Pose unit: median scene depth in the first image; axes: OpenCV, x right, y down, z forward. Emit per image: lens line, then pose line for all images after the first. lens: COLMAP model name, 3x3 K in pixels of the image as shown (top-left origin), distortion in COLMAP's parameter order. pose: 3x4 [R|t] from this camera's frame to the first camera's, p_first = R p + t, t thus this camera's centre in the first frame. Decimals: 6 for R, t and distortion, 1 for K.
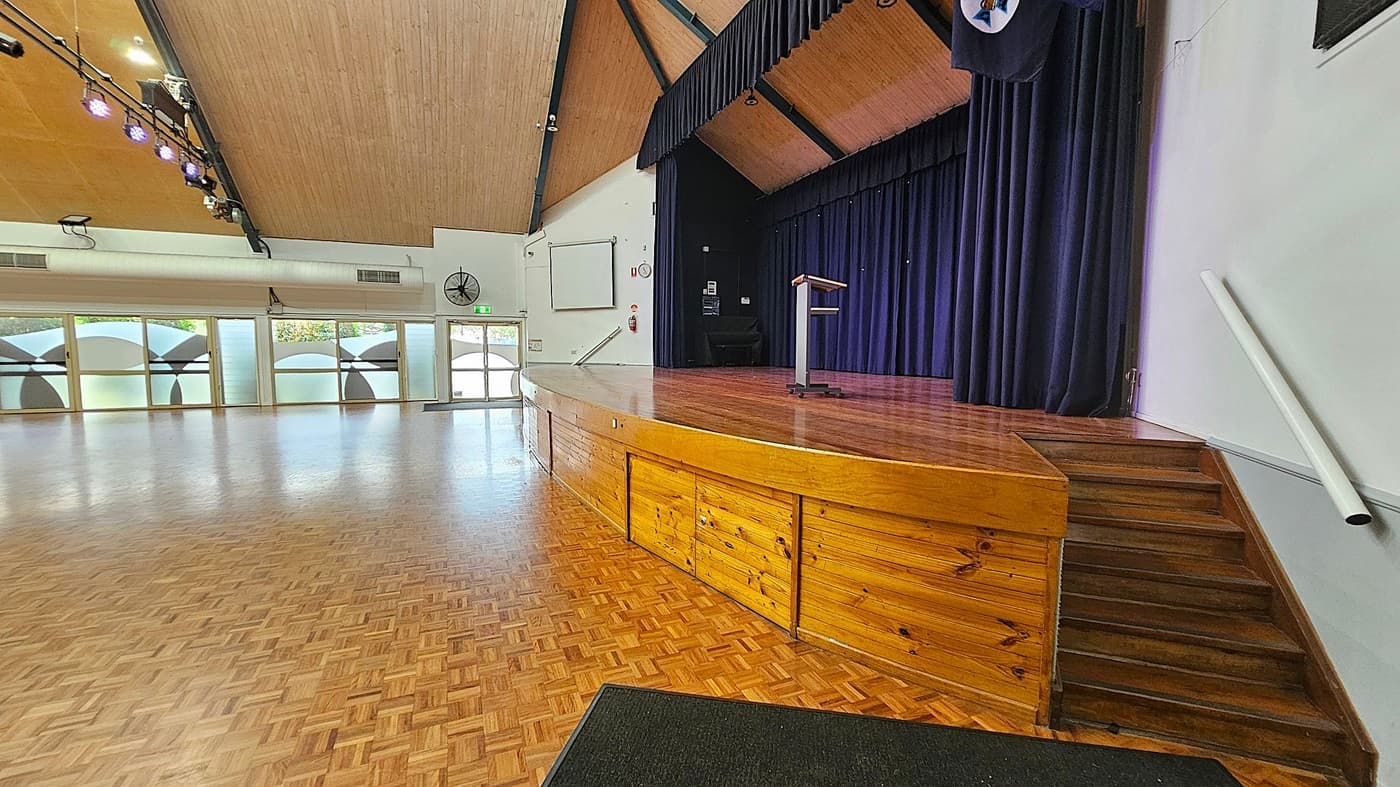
lens RADIAL K [[569.8, 0, 696.6], [0, 569.8, 390.8], [0, 0, 1]] dist [-0.002637, -0.000575]
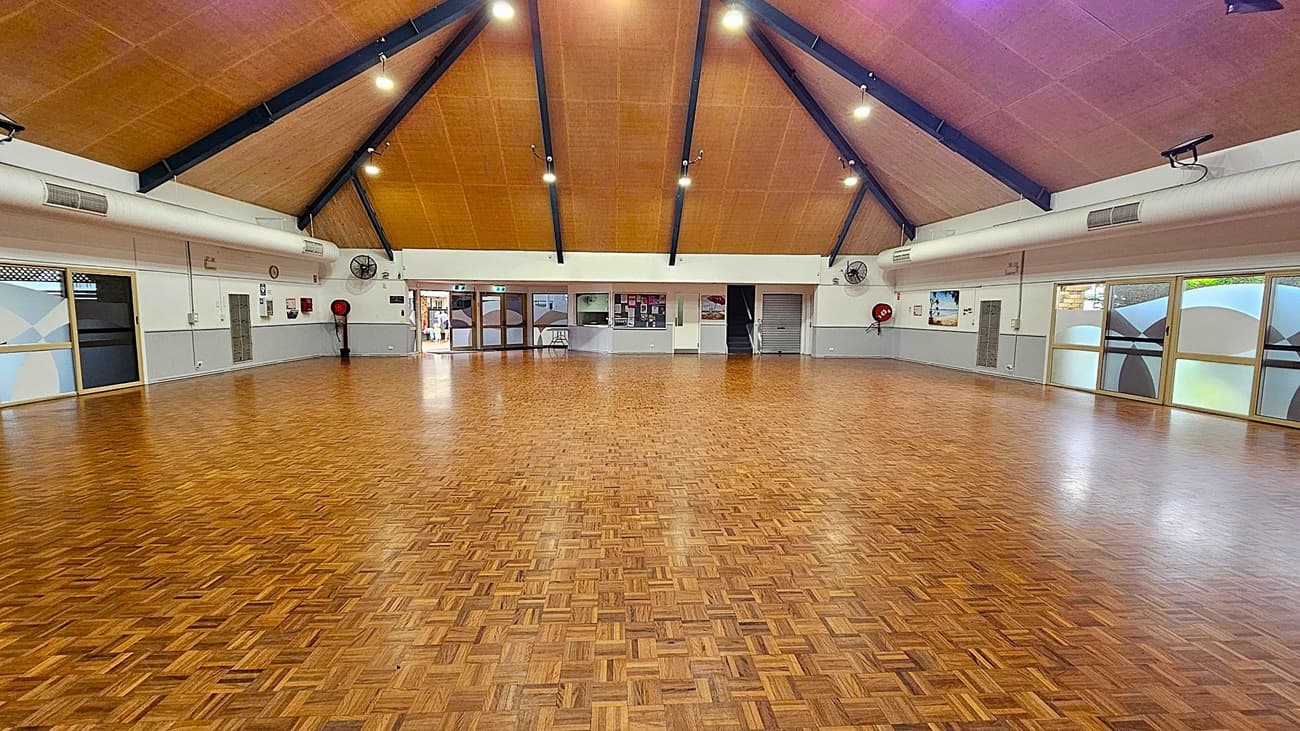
lens RADIAL K [[529.1, 0, 647.5], [0, 529.1, 364.9], [0, 0, 1]] dist [-0.002637, -0.000575]
pose [[-0.344856, 0.087832, -0.934537, -0.179807], [-0.089614, 0.987984, 0.125924, -0.041847], [0.934368, 0.127173, -0.332841, 0.547589]]
